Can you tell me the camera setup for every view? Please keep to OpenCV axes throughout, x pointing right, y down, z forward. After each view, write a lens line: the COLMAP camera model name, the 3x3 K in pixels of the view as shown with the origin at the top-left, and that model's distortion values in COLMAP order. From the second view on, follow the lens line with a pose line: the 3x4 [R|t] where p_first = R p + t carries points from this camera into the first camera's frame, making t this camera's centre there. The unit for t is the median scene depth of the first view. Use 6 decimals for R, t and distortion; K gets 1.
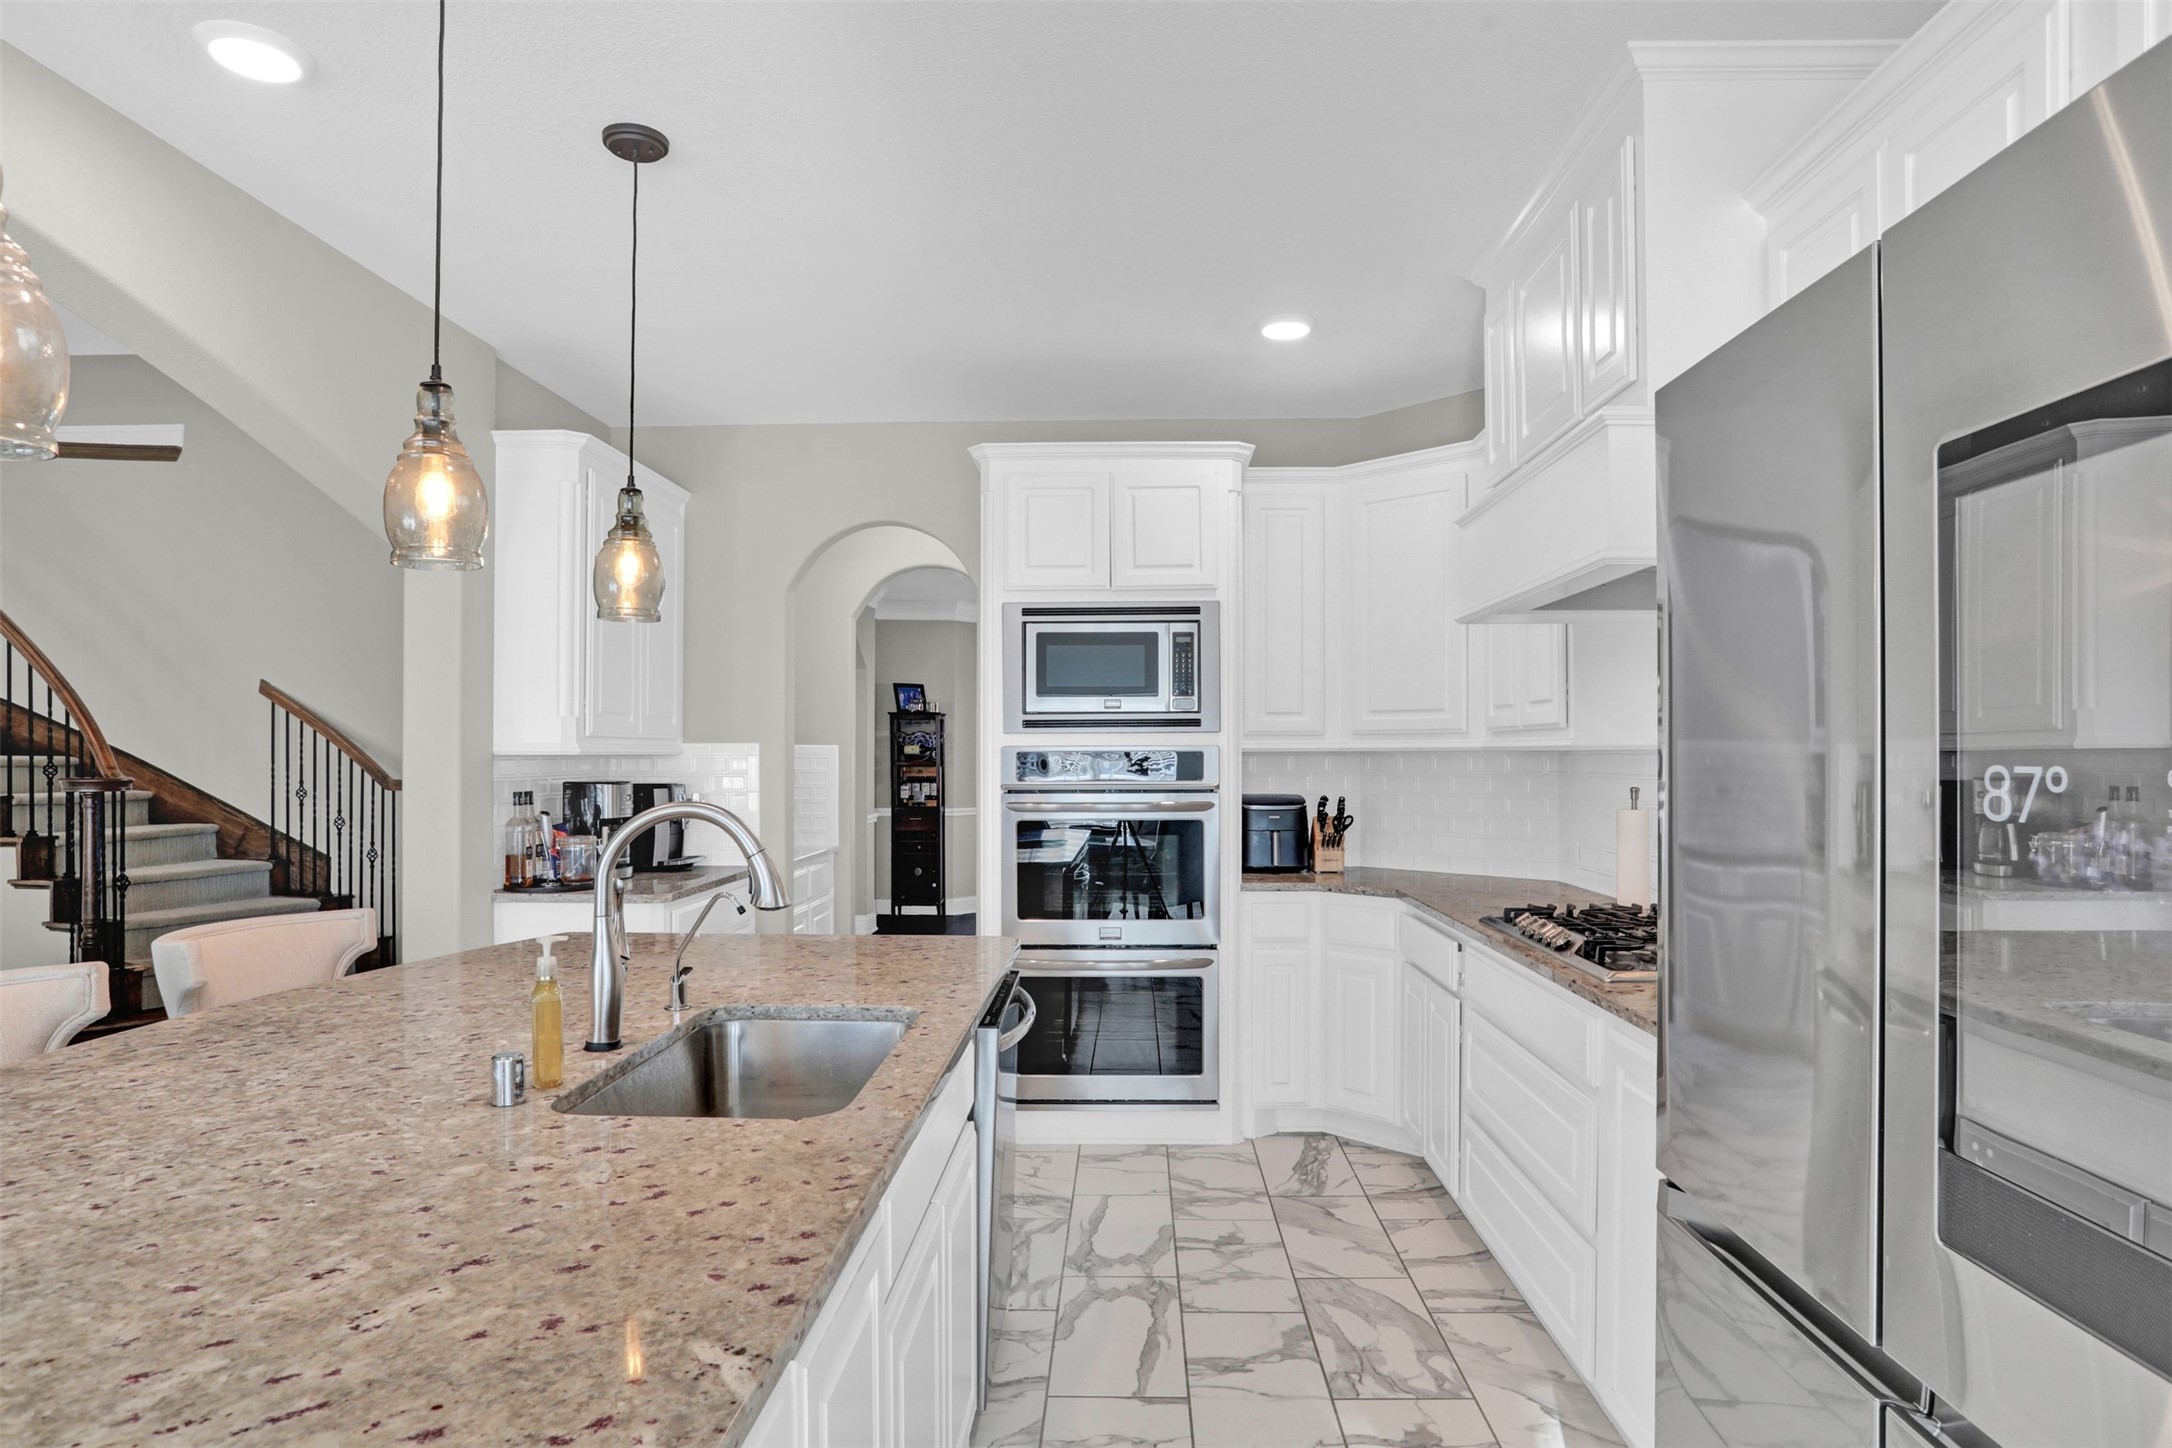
lens RADIAL K [[1273.8, 0, 1128.1], [0, 1273.8, 746.2], [0, 0, 1]] dist [-0.064294, 0.041434]
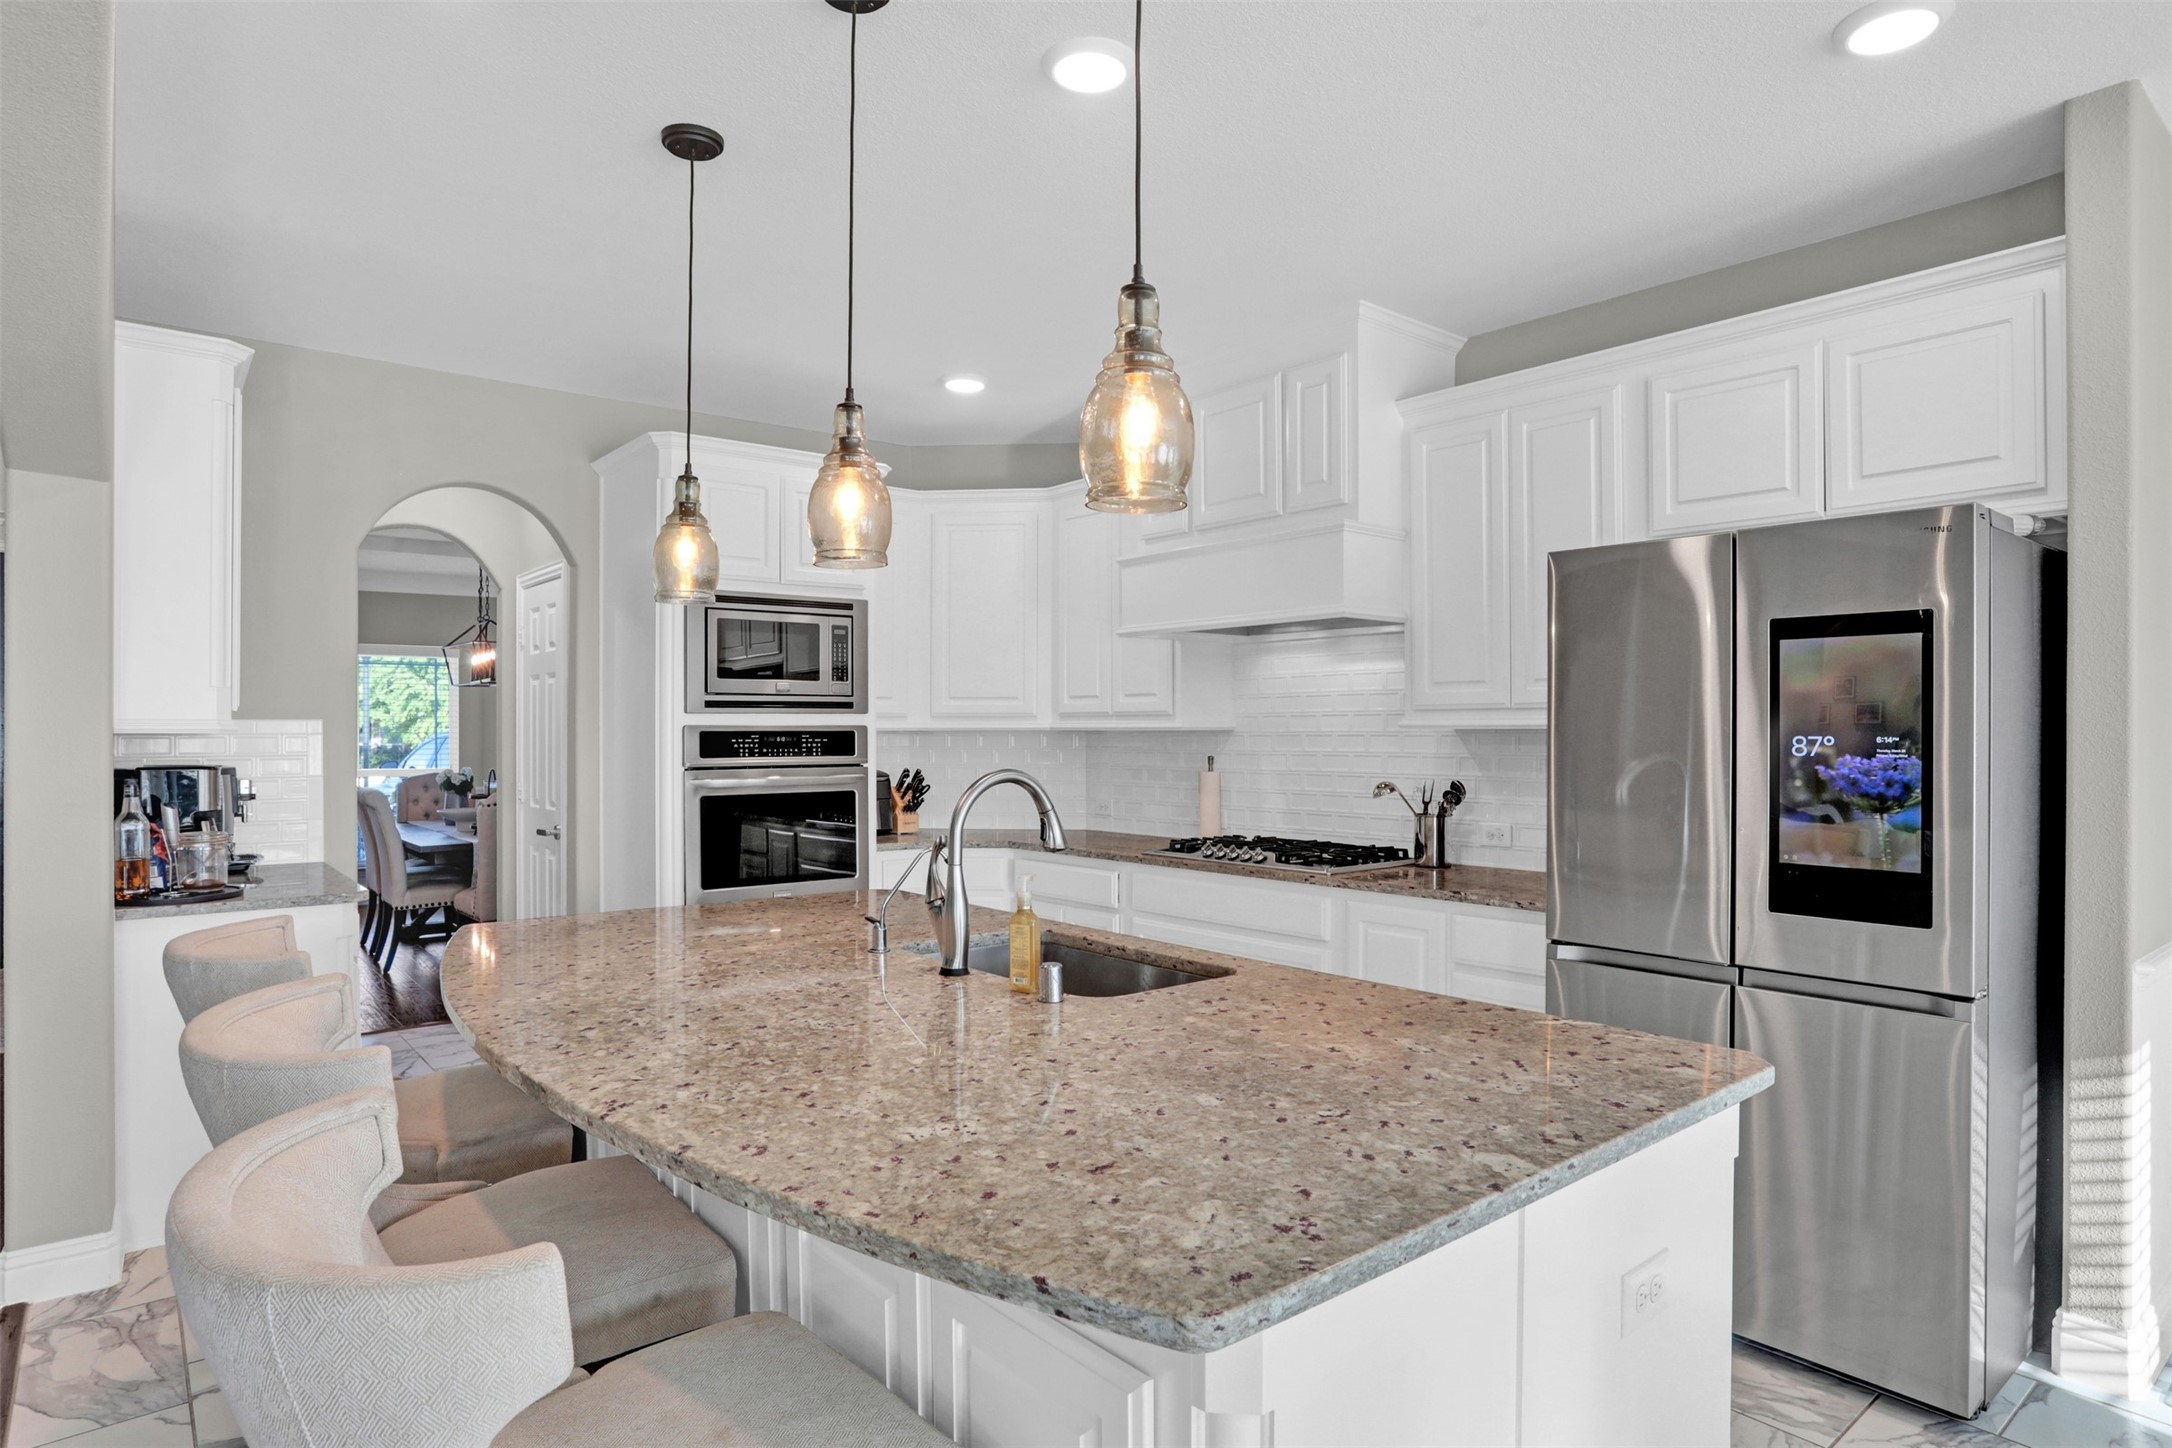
lens RADIAL K [[1234.3, 0, 1211.0], [0, 1234.3, 732.1], [0, 0, 1]] dist [-0.054221, 0.003240]
pose [[0.711334, 0.000417, 0.702855, -0.493940], [-0.003936, 0.999987, 0.003390, 0.000320], [-0.702844, -0.005178, 0.711326, -0.008875]]
